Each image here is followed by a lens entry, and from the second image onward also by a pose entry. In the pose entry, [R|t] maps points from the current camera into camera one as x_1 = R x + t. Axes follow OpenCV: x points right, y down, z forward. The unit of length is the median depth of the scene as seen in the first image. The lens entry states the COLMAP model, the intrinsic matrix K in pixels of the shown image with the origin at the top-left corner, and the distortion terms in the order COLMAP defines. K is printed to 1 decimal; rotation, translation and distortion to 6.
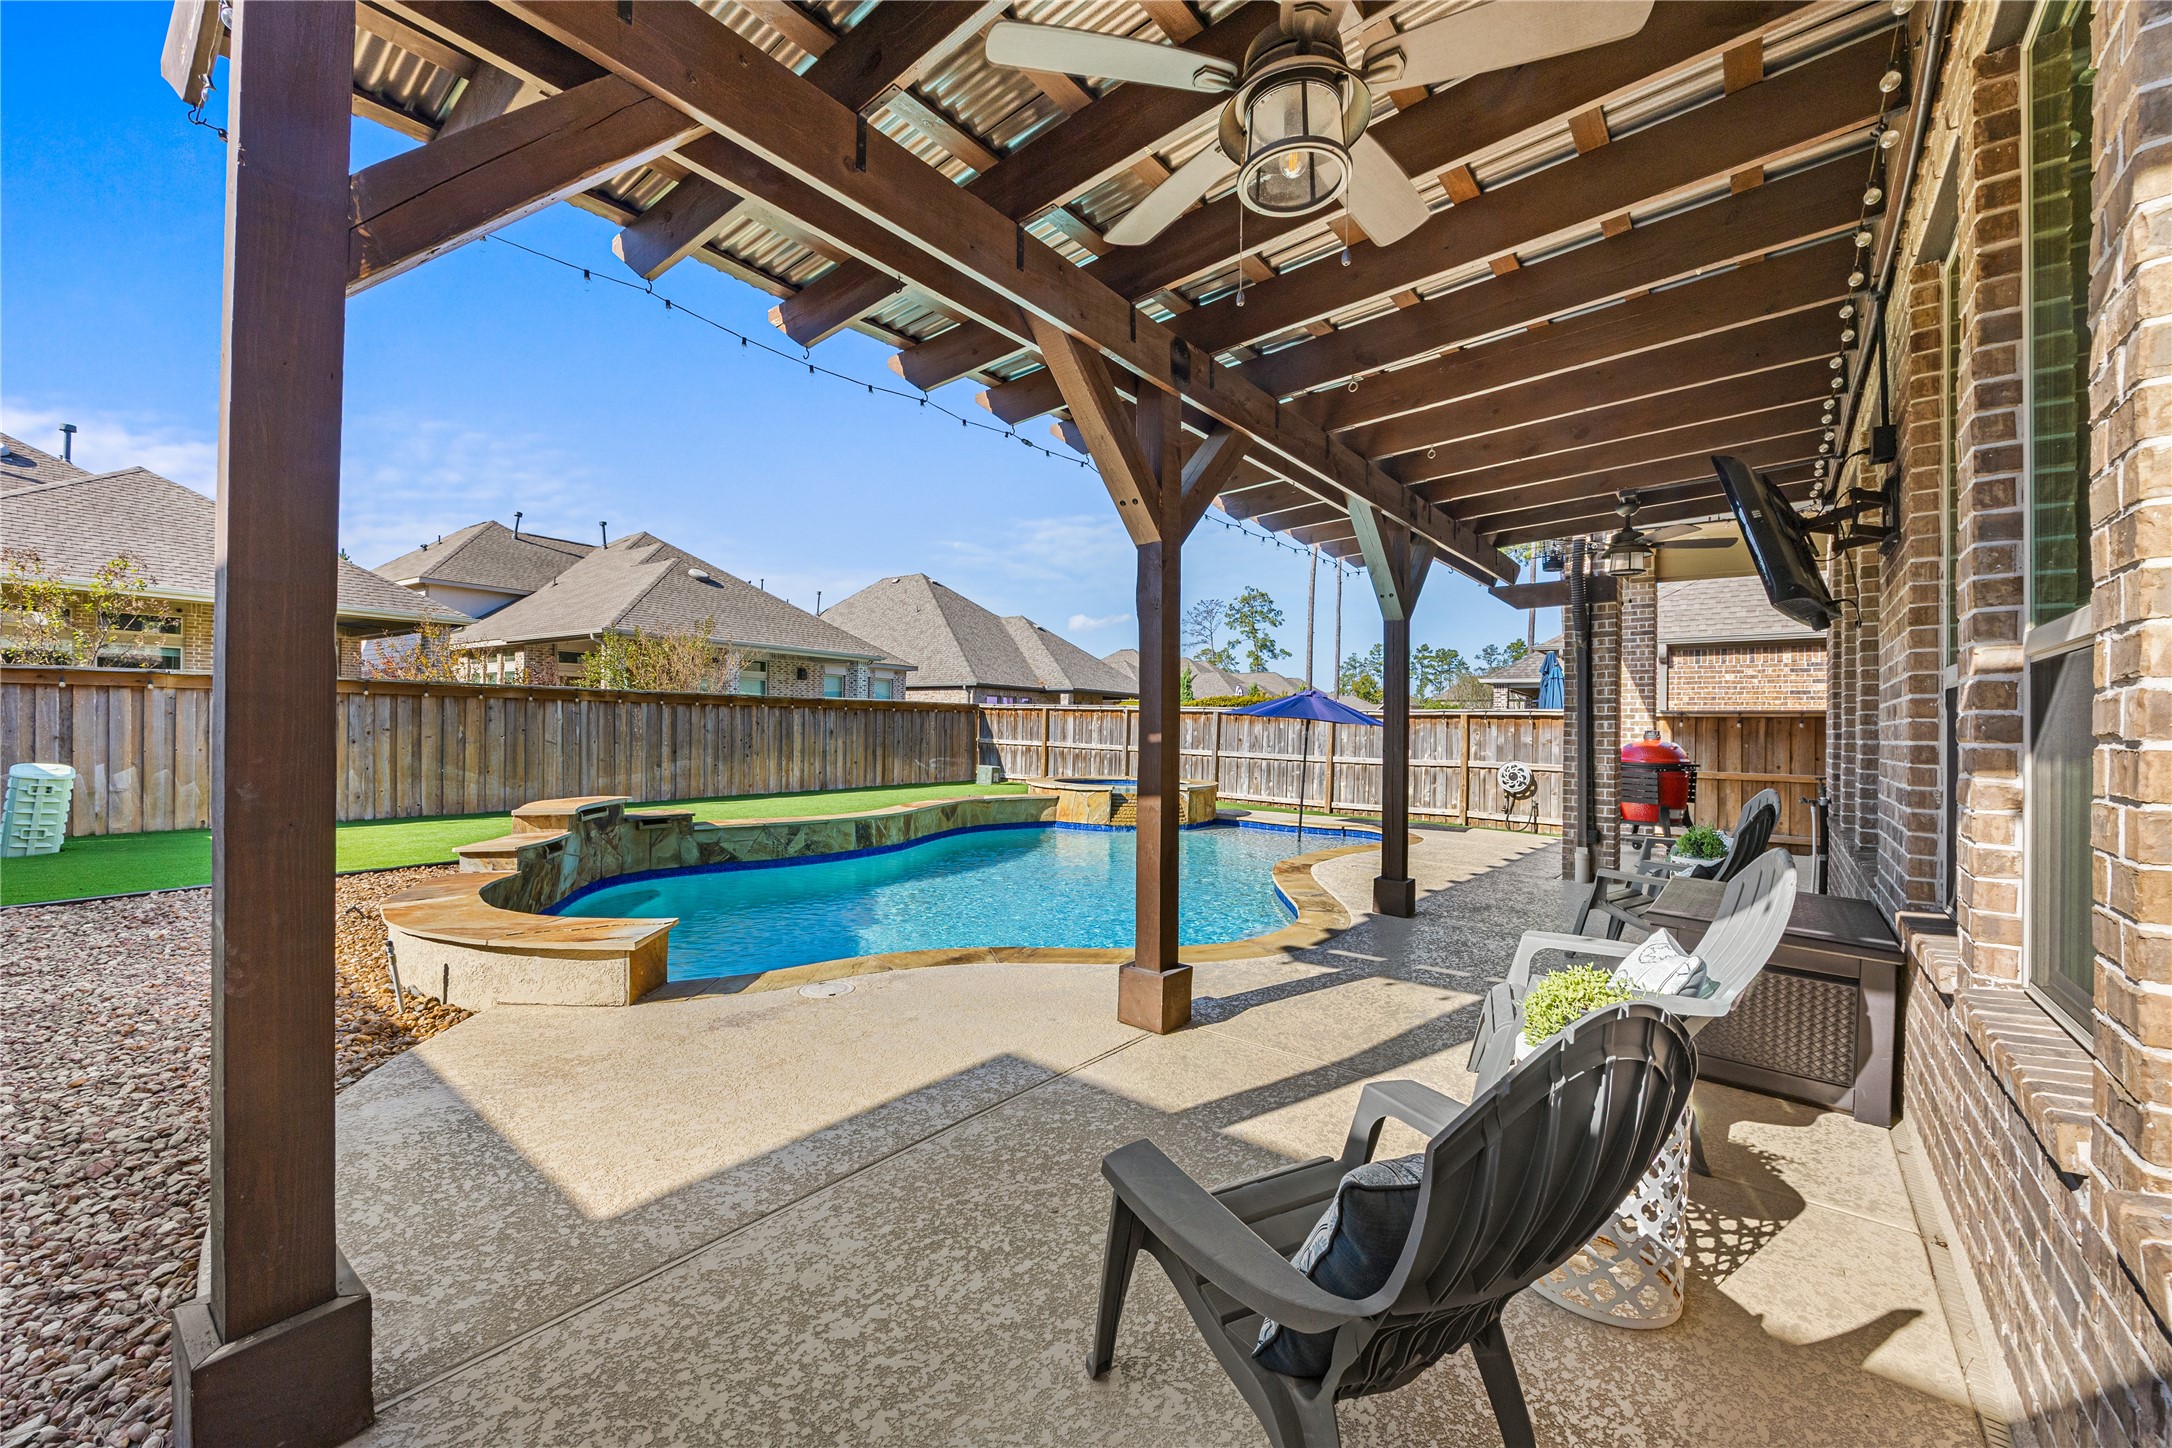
lens RADIAL K [[831.0, 0, 1072.4], [0, 831.0, 735.9], [0, 0, 1]] dist [0.001287, 0.000510]
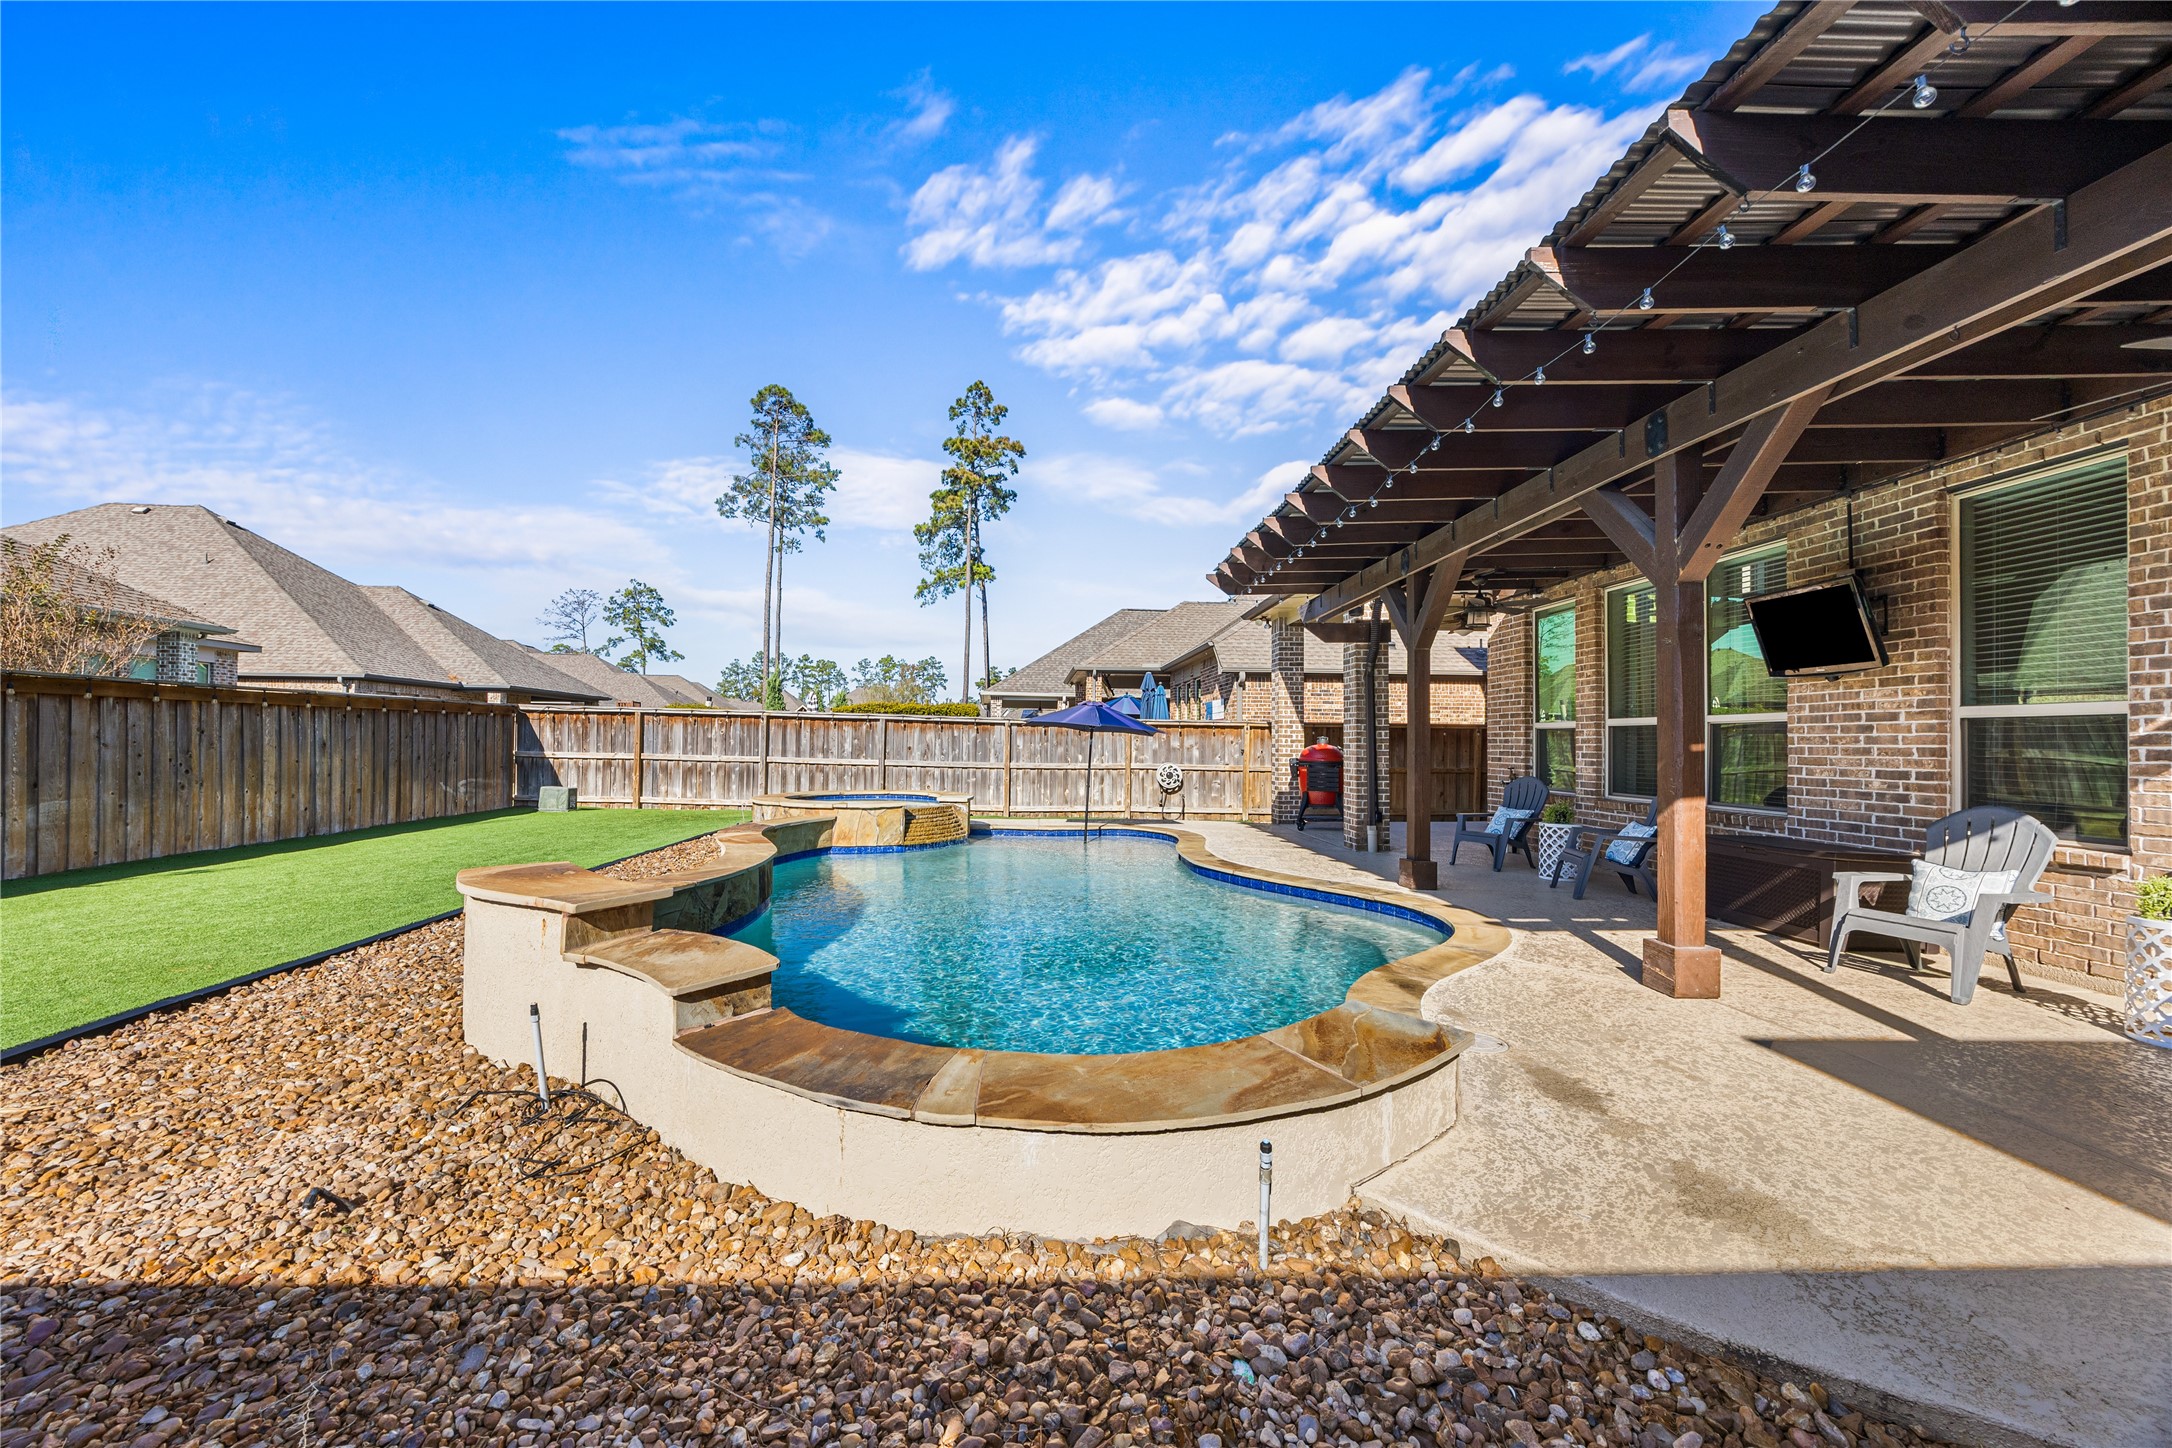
lens RADIAL K [[831.0, 0, 1037.1], [0, 831.0, 731.9], [0, 0, 1]] dist [0.001287, 0.000510]
pose [[0.756226, -0.000994, 0.654310, -0.348193], [0.009390, 0.999912, -0.009334, -0.004124], [-0.654243, 0.013203, 0.756169, 0.181682]]
